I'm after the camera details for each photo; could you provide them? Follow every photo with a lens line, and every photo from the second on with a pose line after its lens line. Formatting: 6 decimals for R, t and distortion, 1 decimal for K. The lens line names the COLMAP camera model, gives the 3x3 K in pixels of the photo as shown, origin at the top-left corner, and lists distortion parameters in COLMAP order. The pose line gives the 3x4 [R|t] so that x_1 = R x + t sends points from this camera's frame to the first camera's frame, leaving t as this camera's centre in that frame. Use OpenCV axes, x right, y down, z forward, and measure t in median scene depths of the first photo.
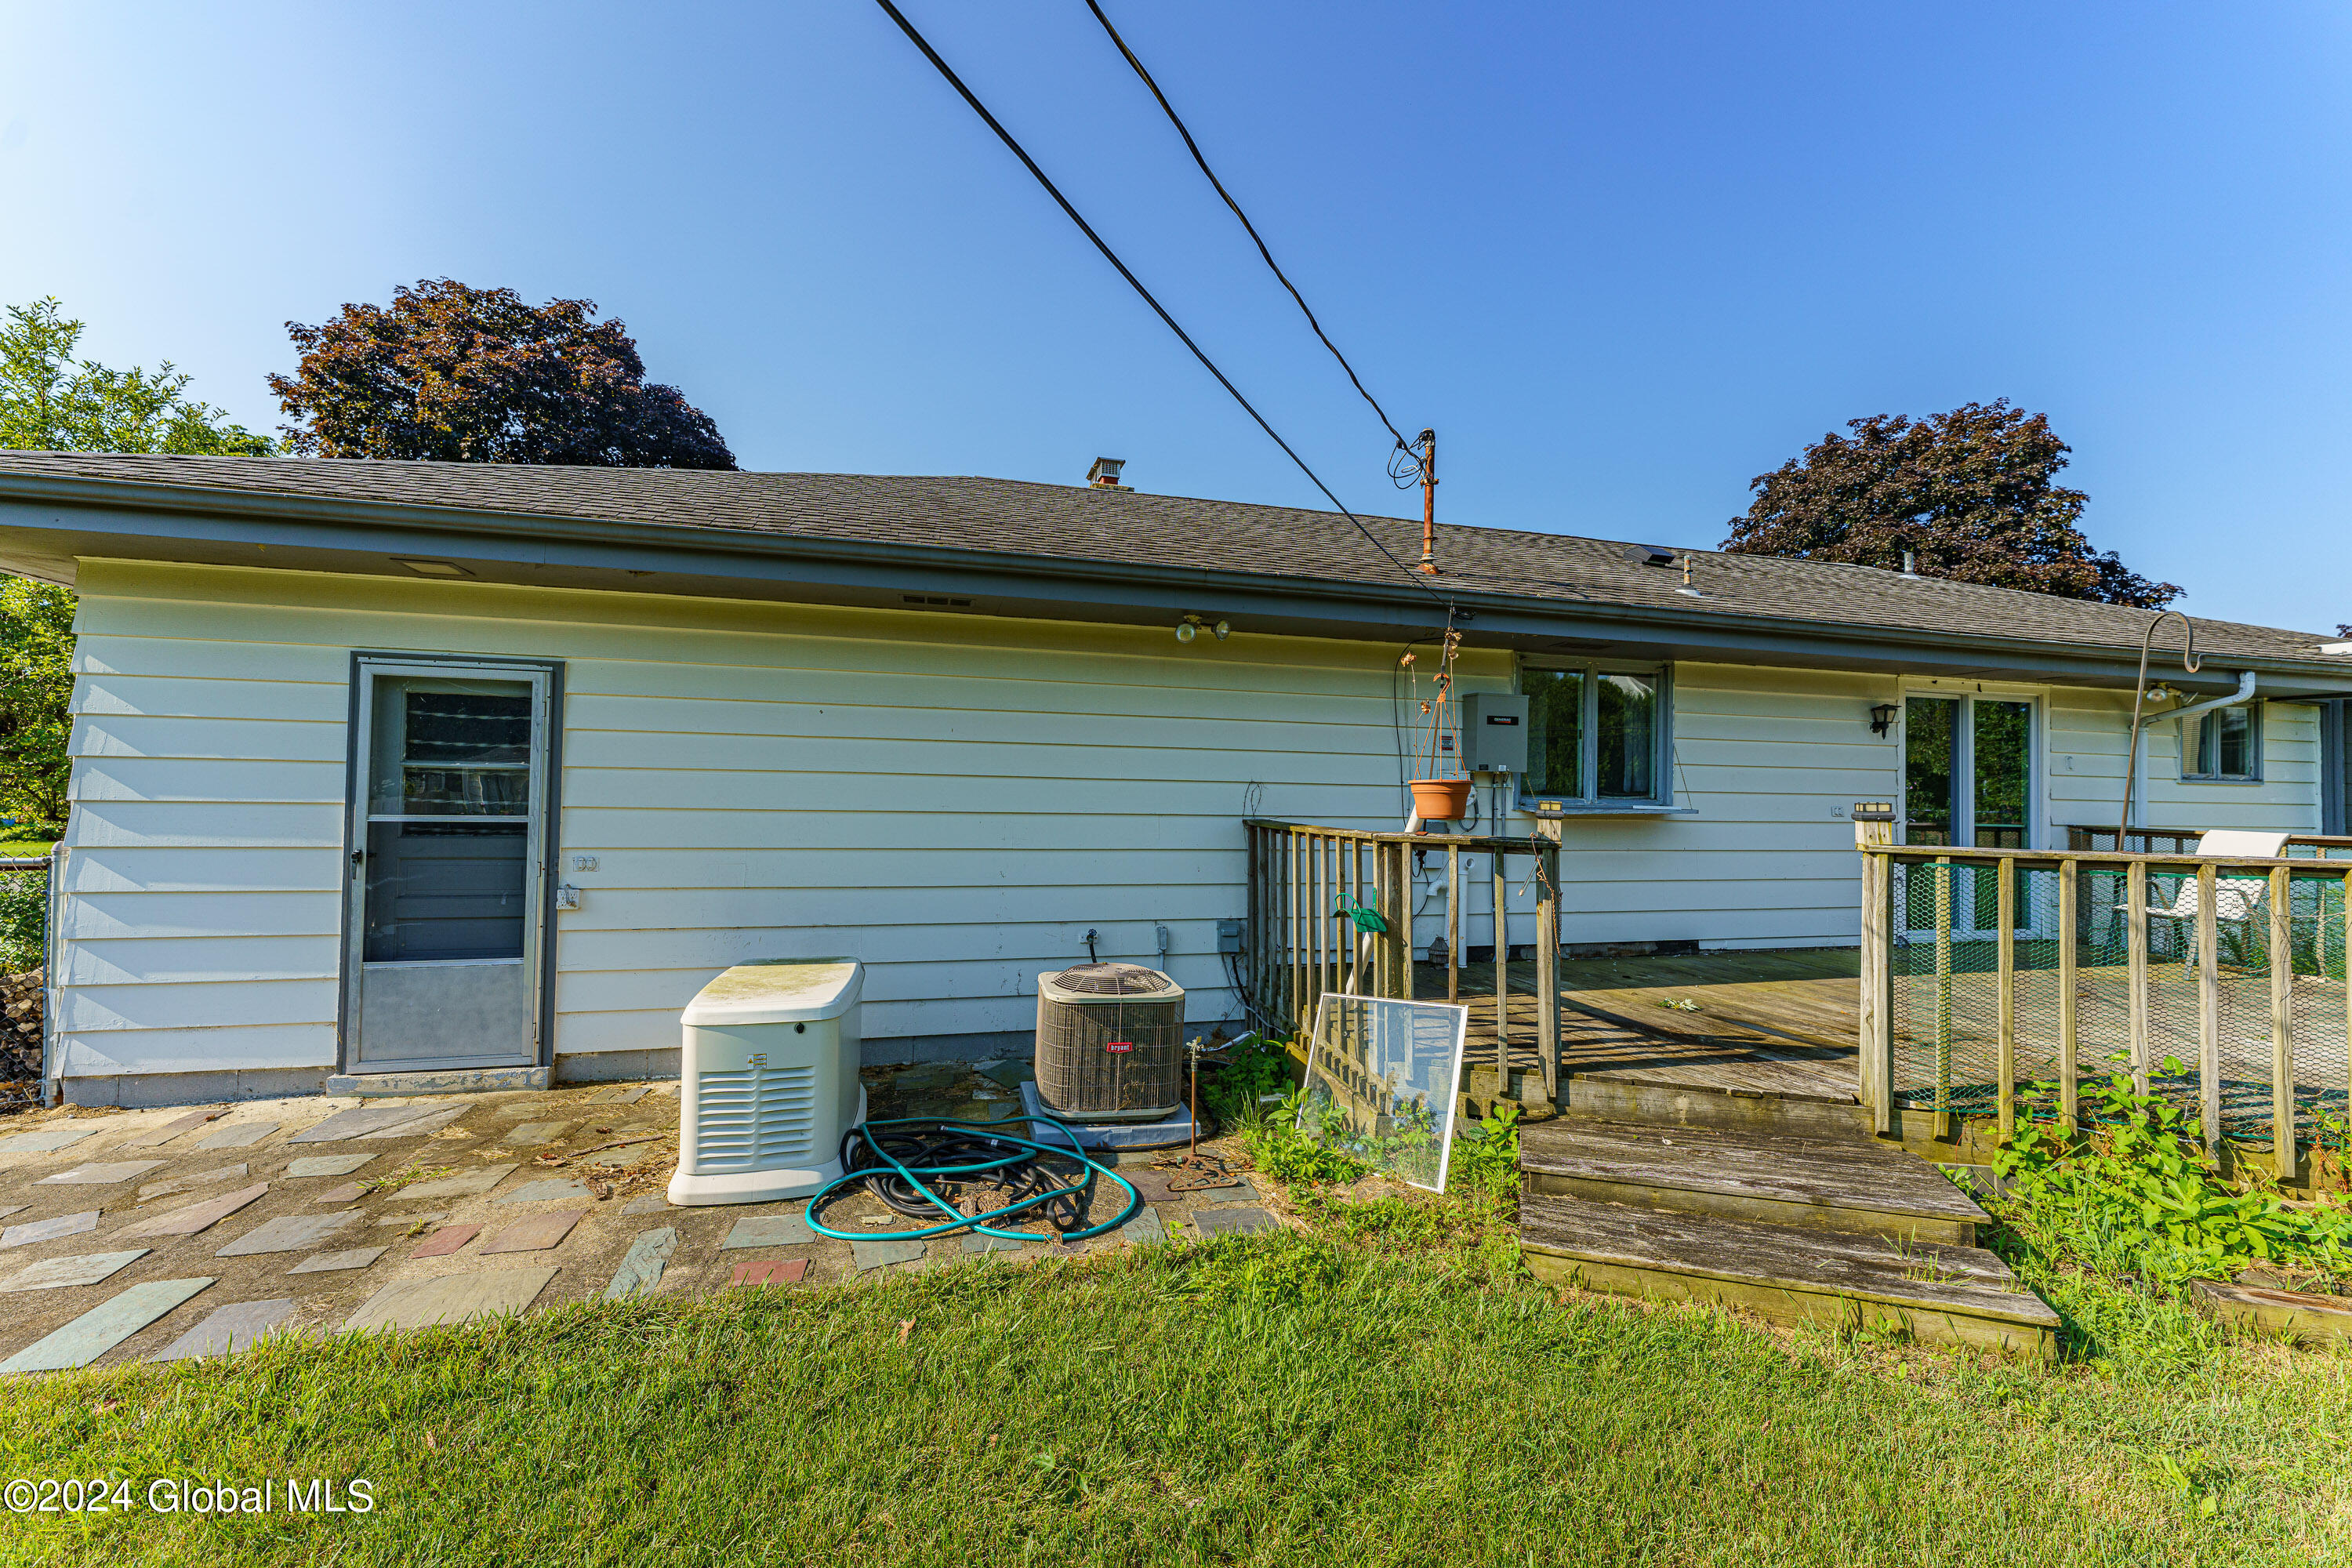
lens RADIAL K [[940.1, 0, 1177.5], [0, 940.1, 784.3], [0, 0, 1]] dist [0.004541, 0.000299]
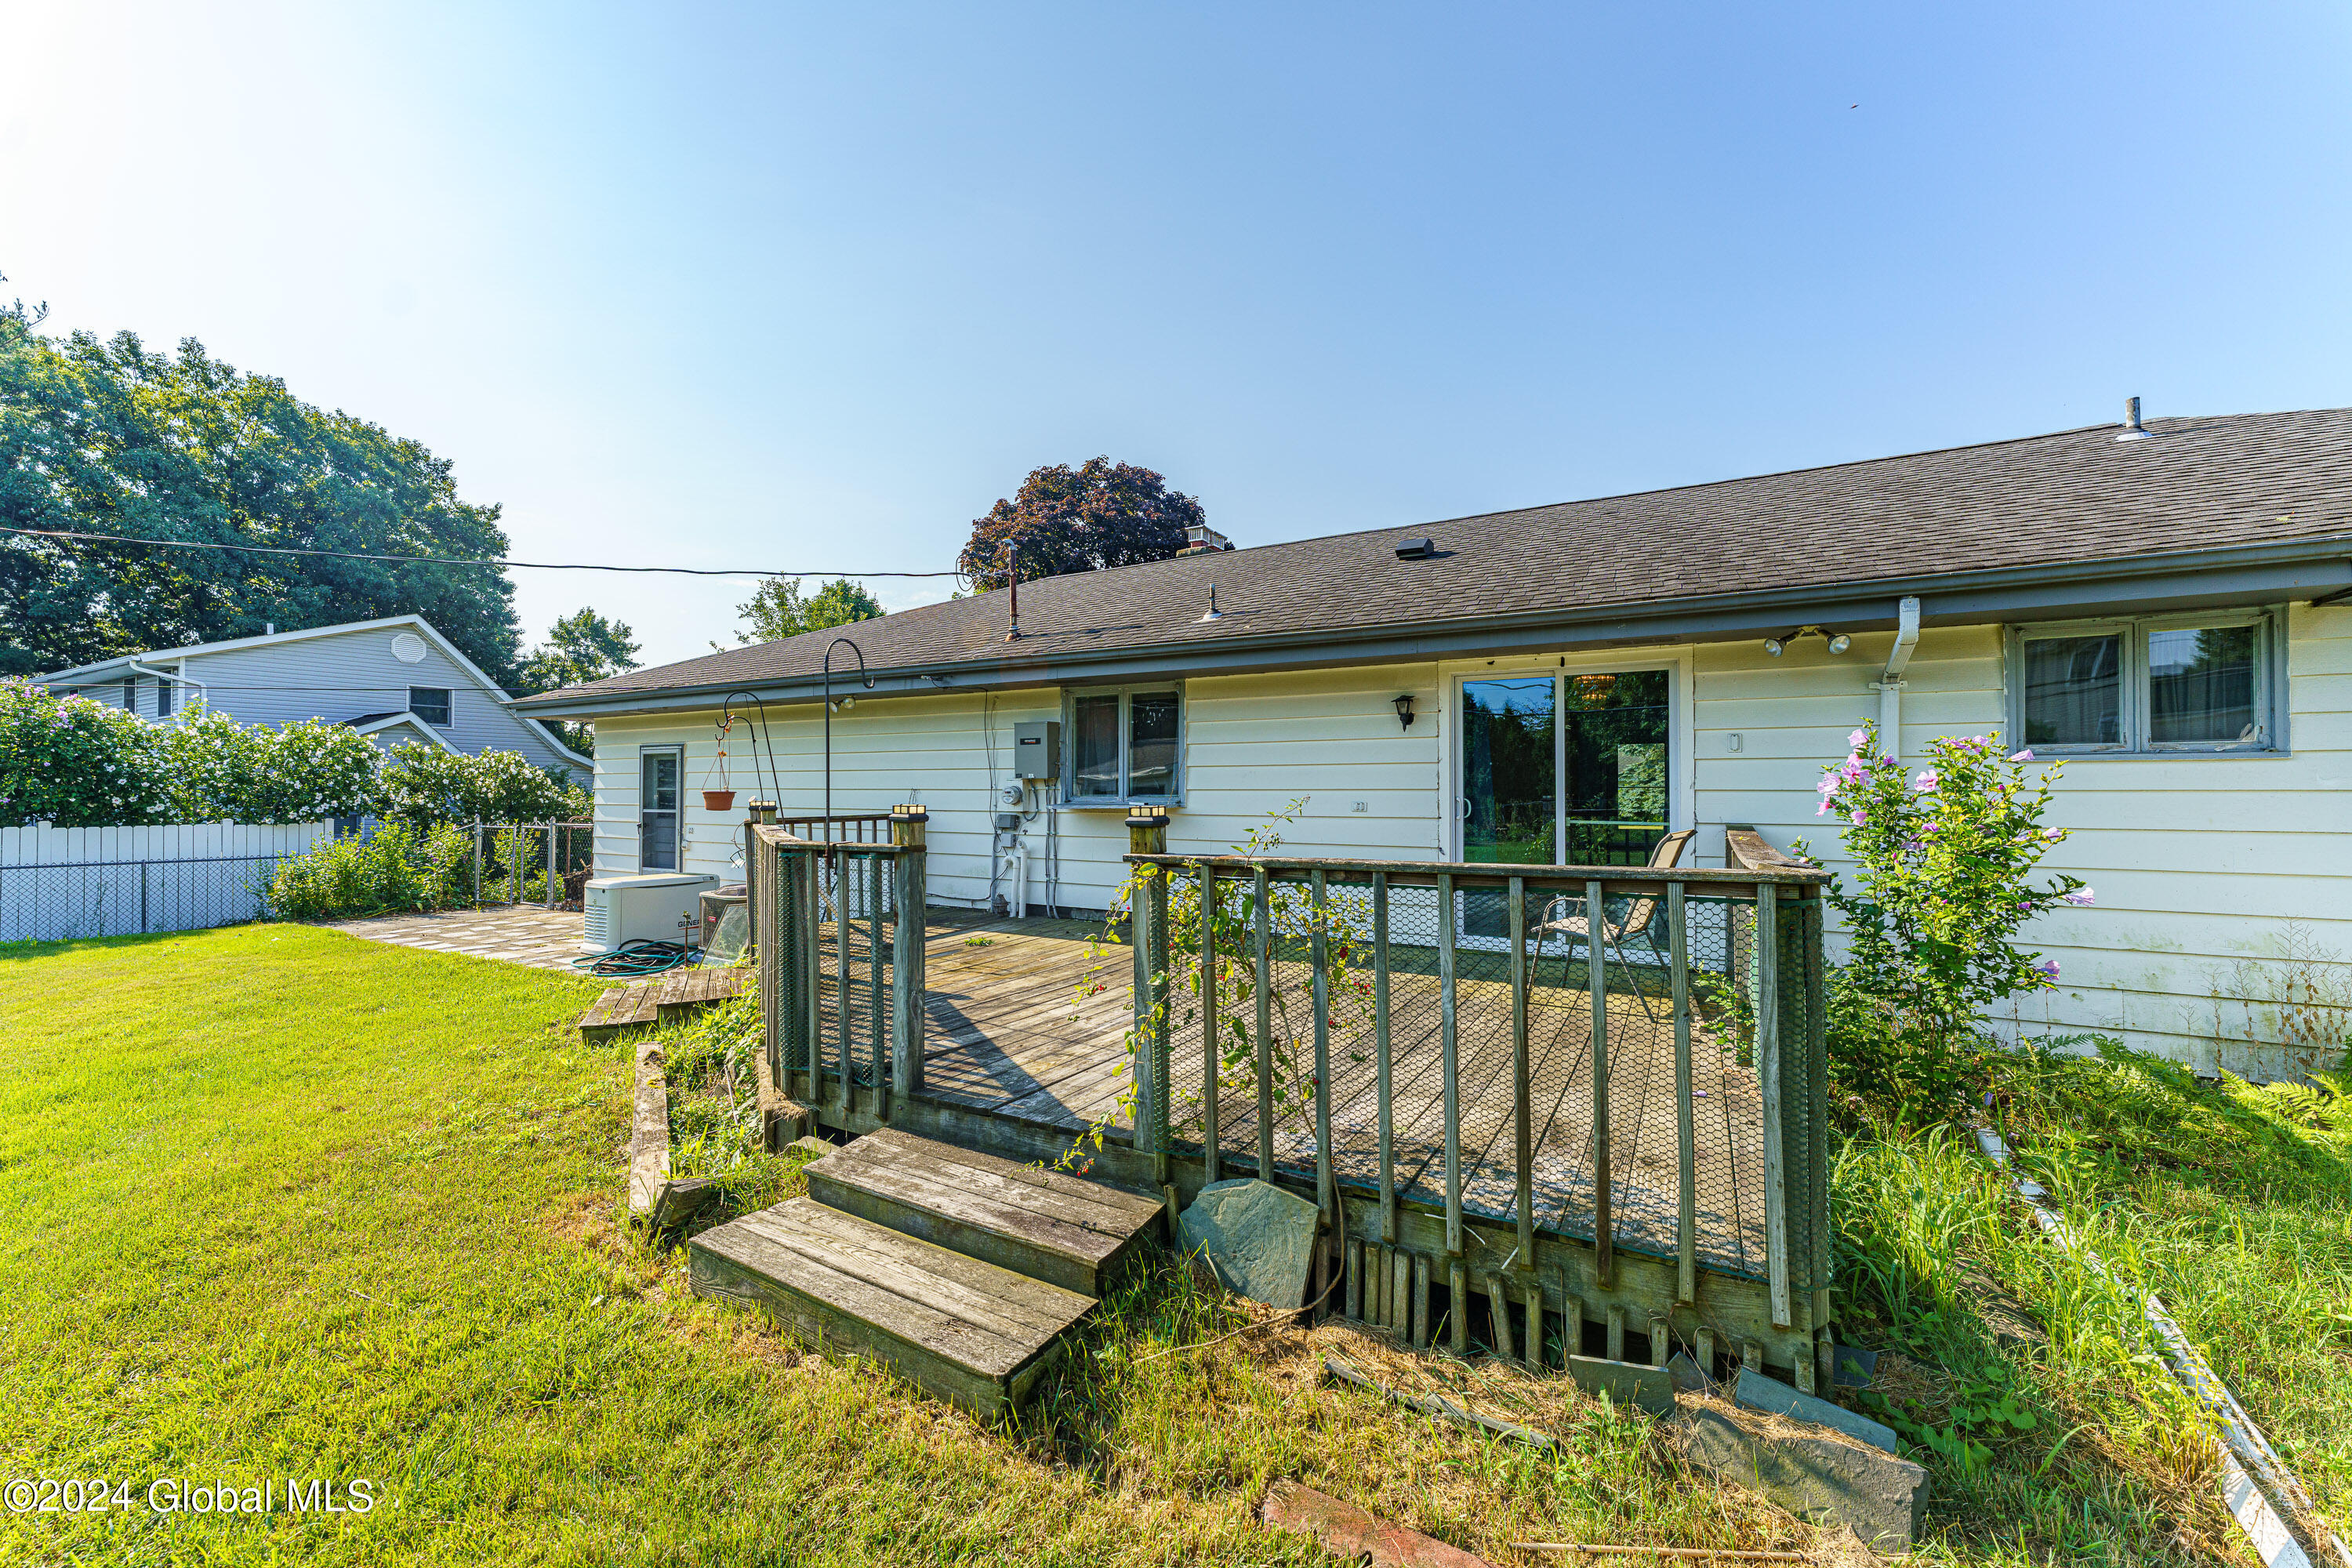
lens RADIAL K [[940.1, 0, 1168.3], [0, 940.1, 793.3], [0, 0, 1]] dist [0.004541, 0.000299]
pose [[0.694770, -0.011529, -0.719140, 1.247510], [0.019012, 0.999817, 0.002338, 0.006671], [0.718981, -0.015297, 0.694862, 0.162665]]
